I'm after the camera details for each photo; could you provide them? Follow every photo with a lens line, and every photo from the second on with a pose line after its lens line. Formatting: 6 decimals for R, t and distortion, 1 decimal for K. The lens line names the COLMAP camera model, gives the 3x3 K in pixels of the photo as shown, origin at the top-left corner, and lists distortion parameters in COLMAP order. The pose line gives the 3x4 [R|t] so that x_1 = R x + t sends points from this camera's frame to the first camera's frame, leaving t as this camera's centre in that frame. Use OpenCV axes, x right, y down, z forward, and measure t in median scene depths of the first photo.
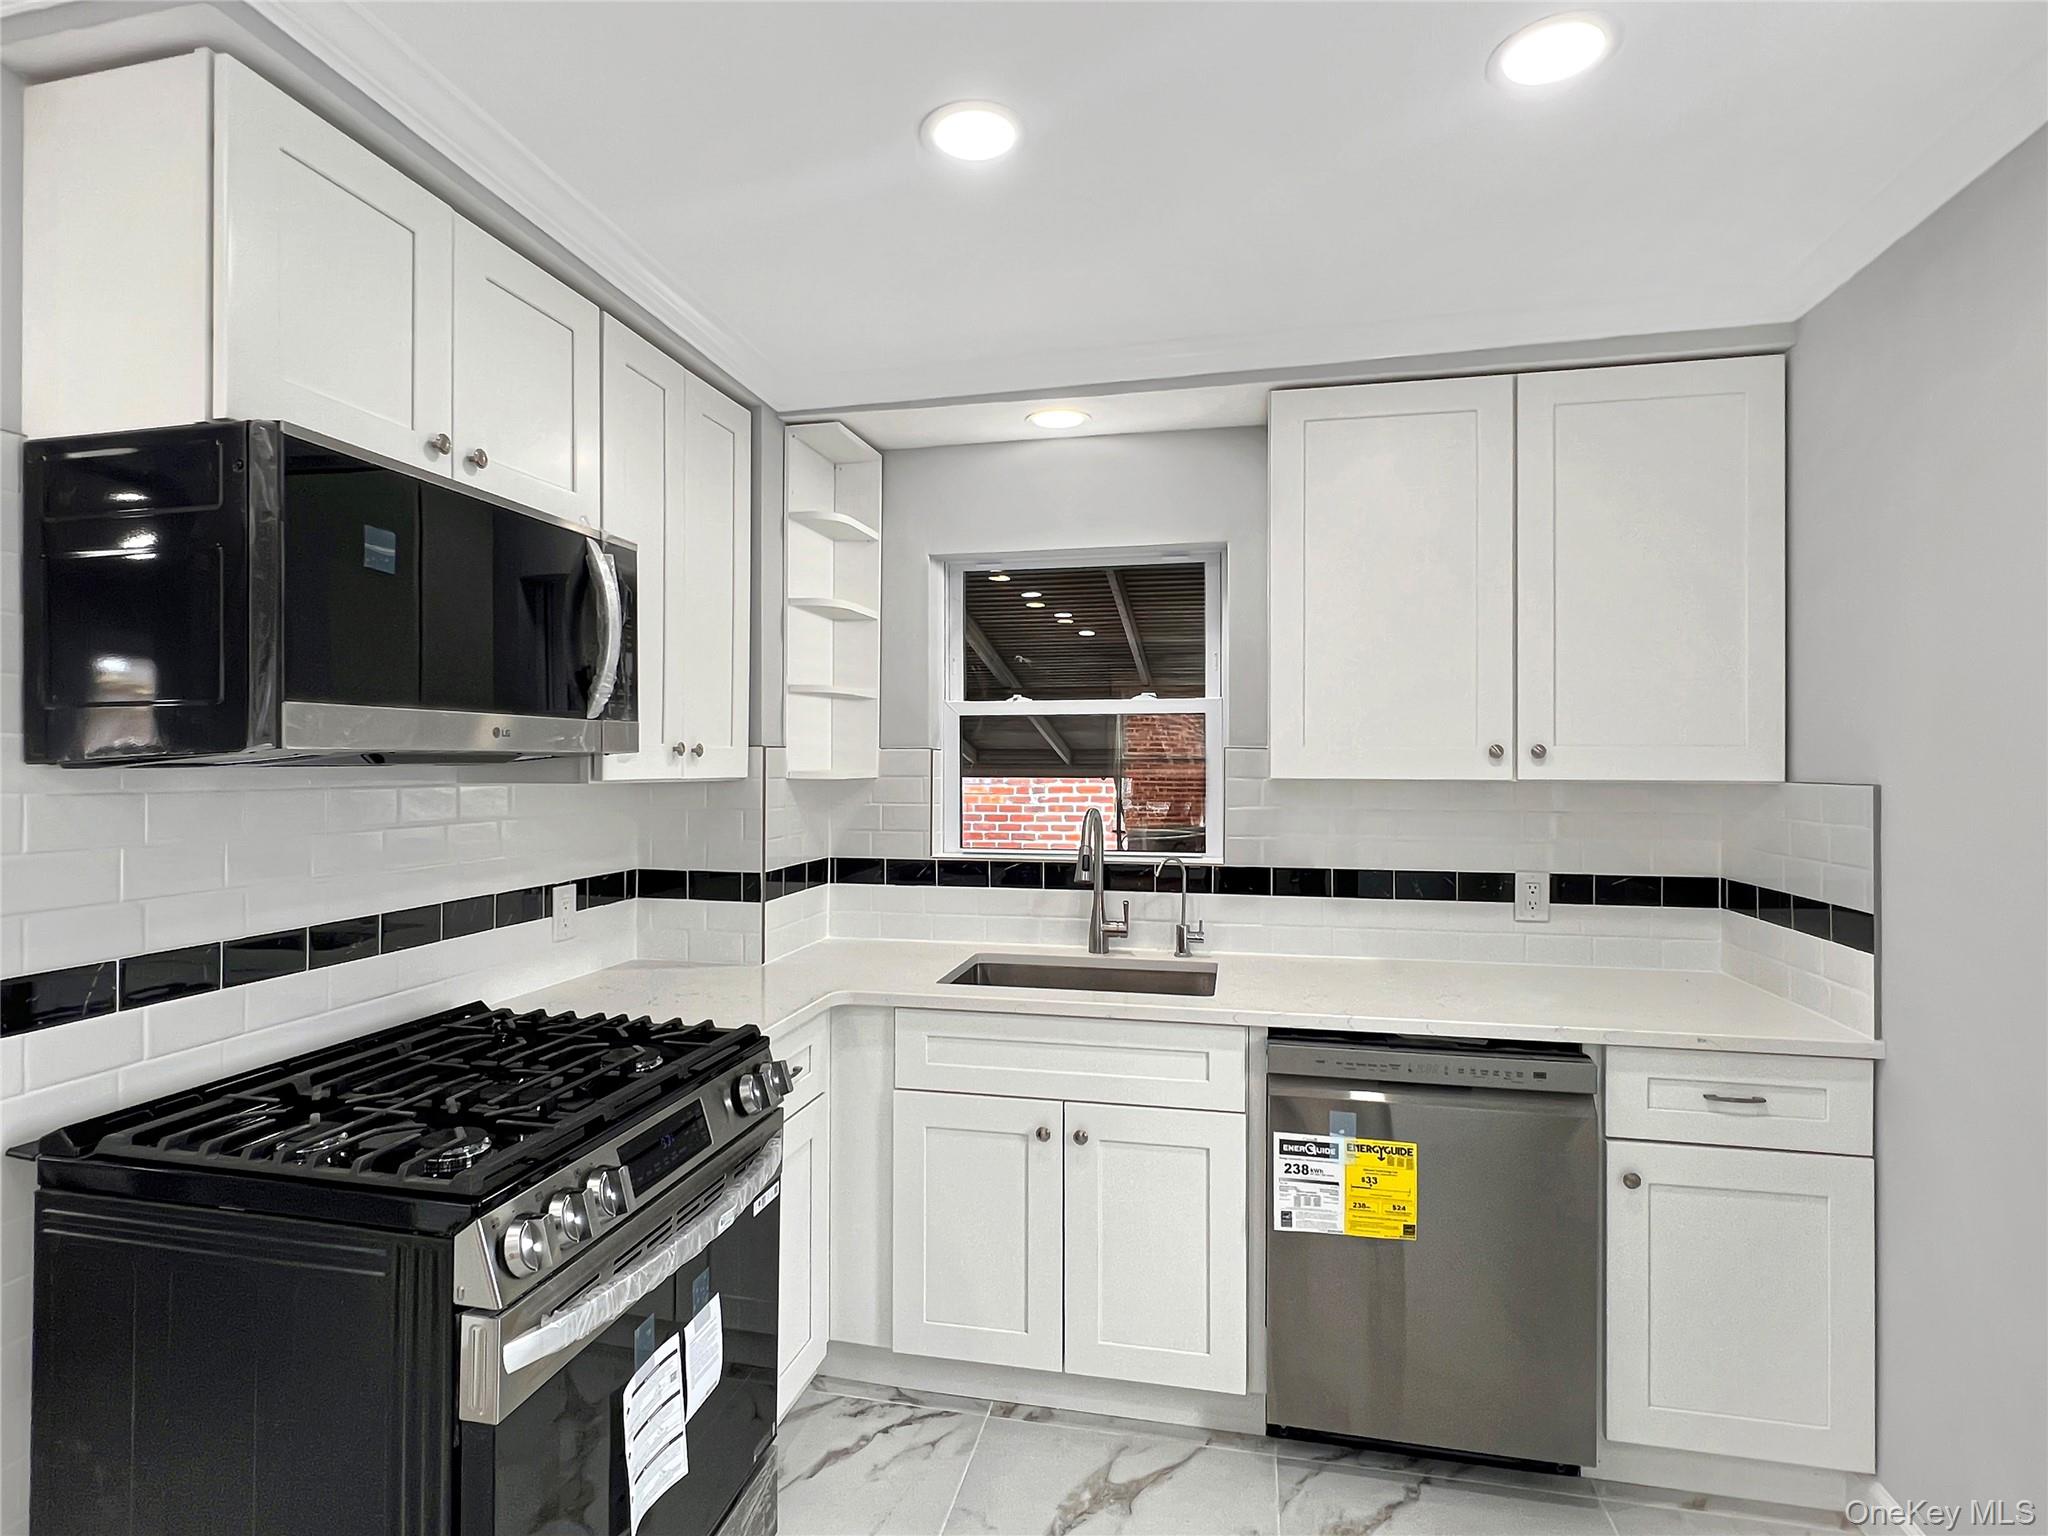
lens RADIAL K [[1054.2, 0, 1023.5], [0, 1054.2, 743.9], [0, 0, 1]] dist [-0.002178, 0.001852]
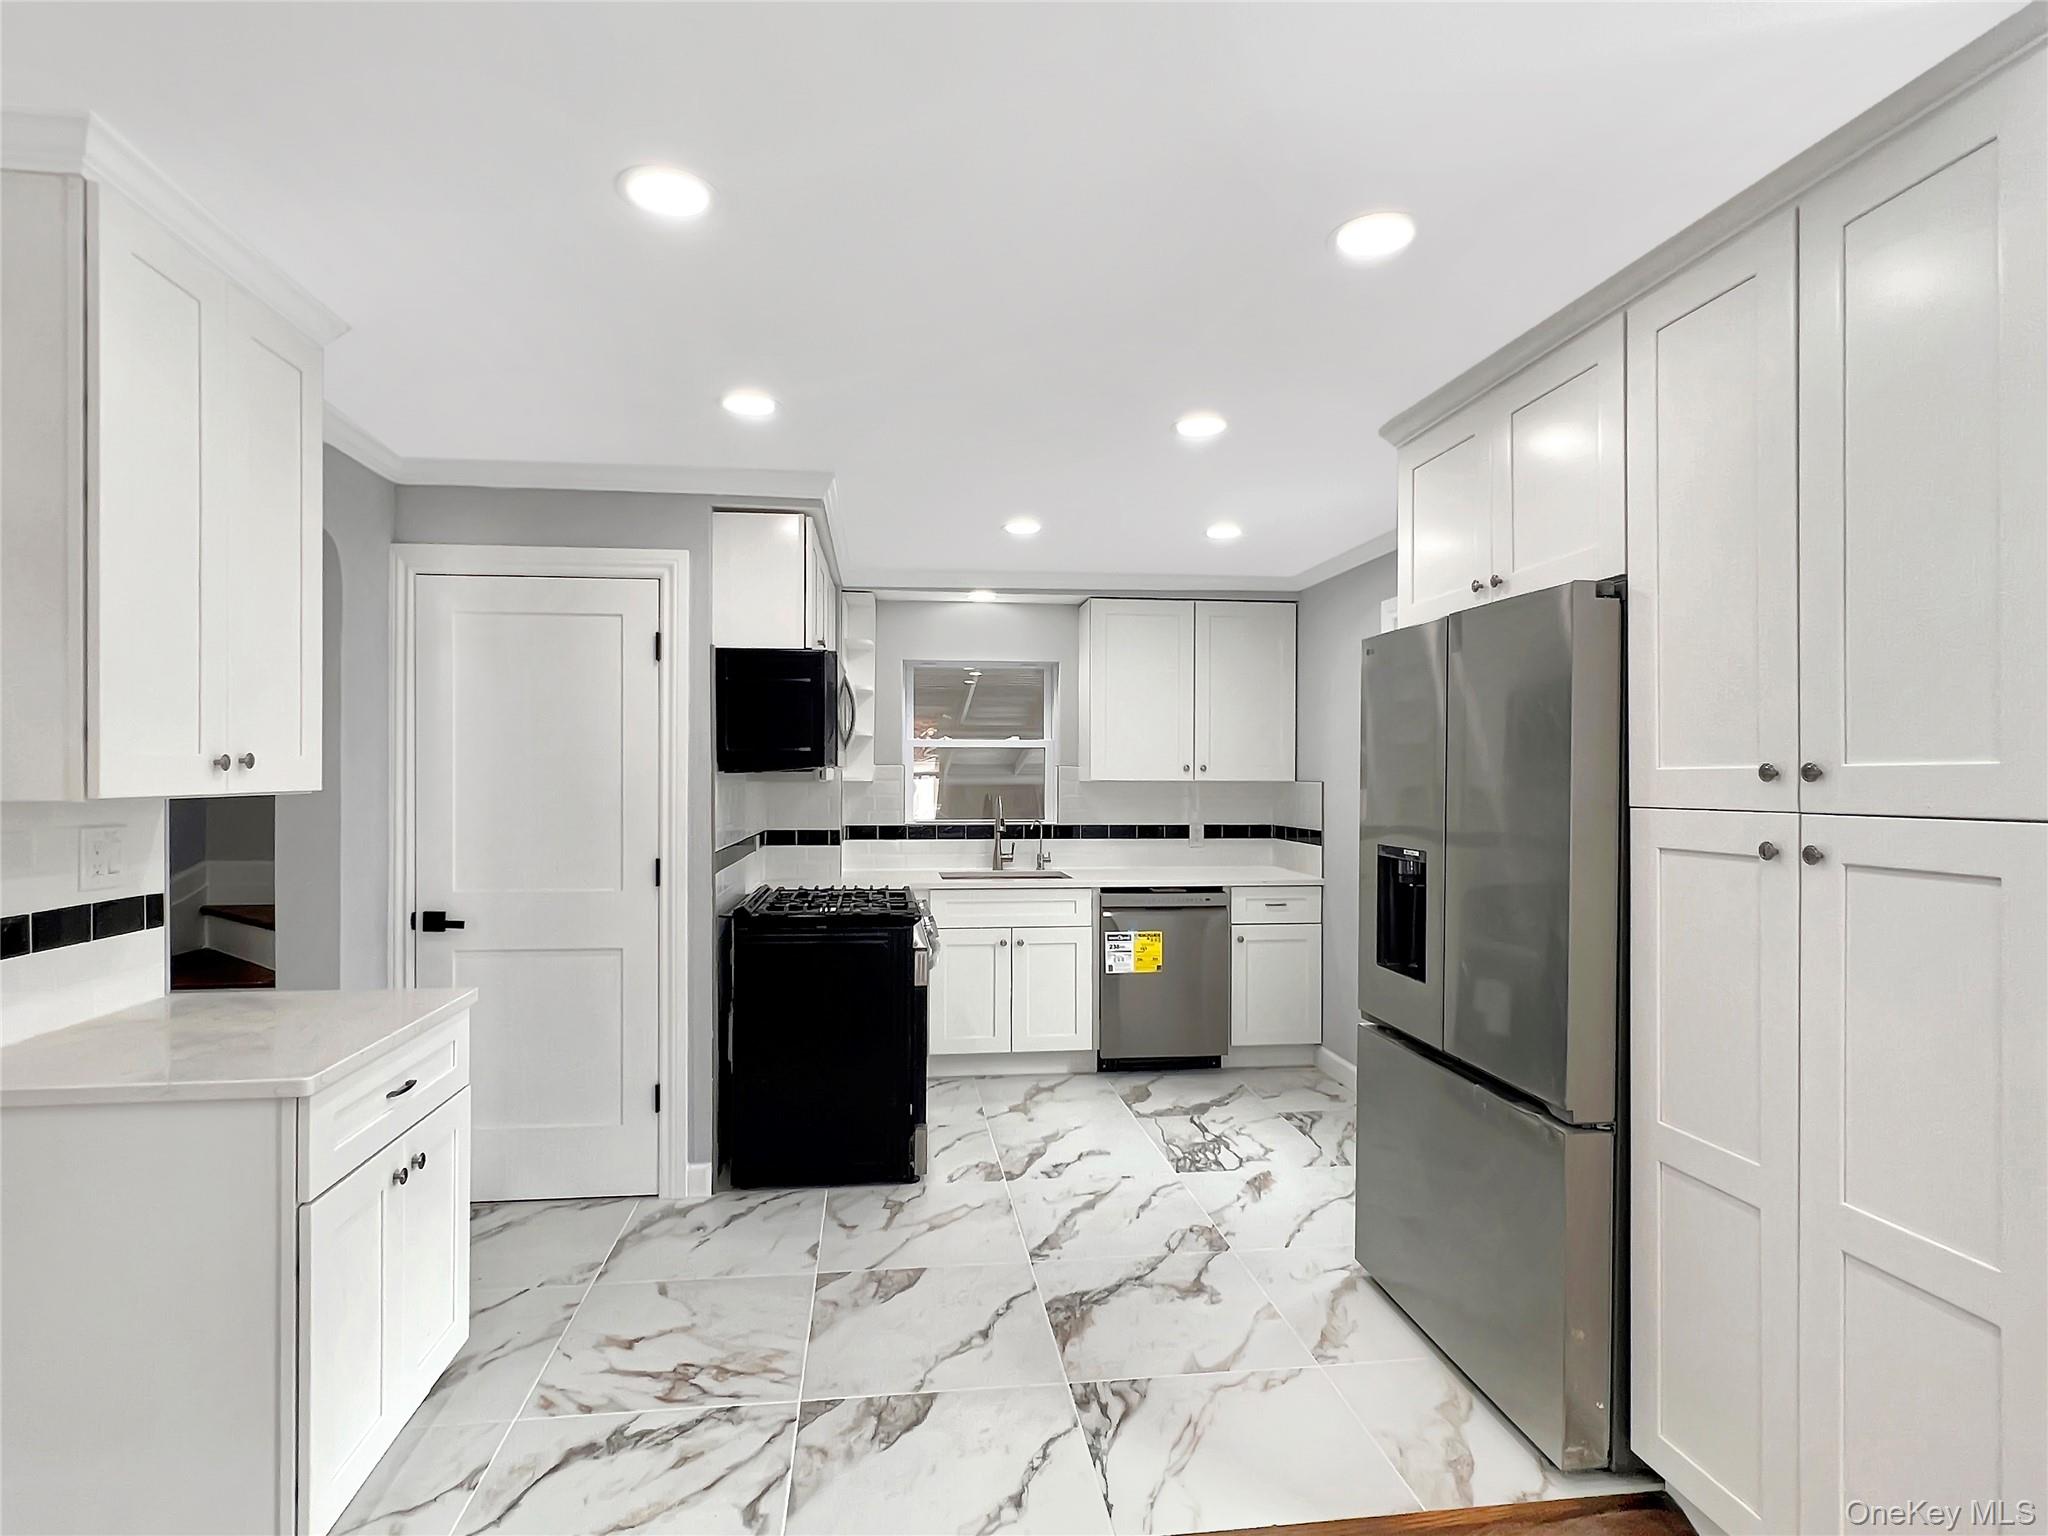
lens RADIAL K [[1054.2, 0, 1023.5], [0, 1054.2, 743.9], [0, 0, 1]] dist [-0.002178, 0.001852]
pose [[0.940524, 0.011412, 0.339535, -0.682348], [-0.006700, 0.999864, -0.015046, -0.008314], [-0.339660, 0.011876, 0.940473, -1.060438]]
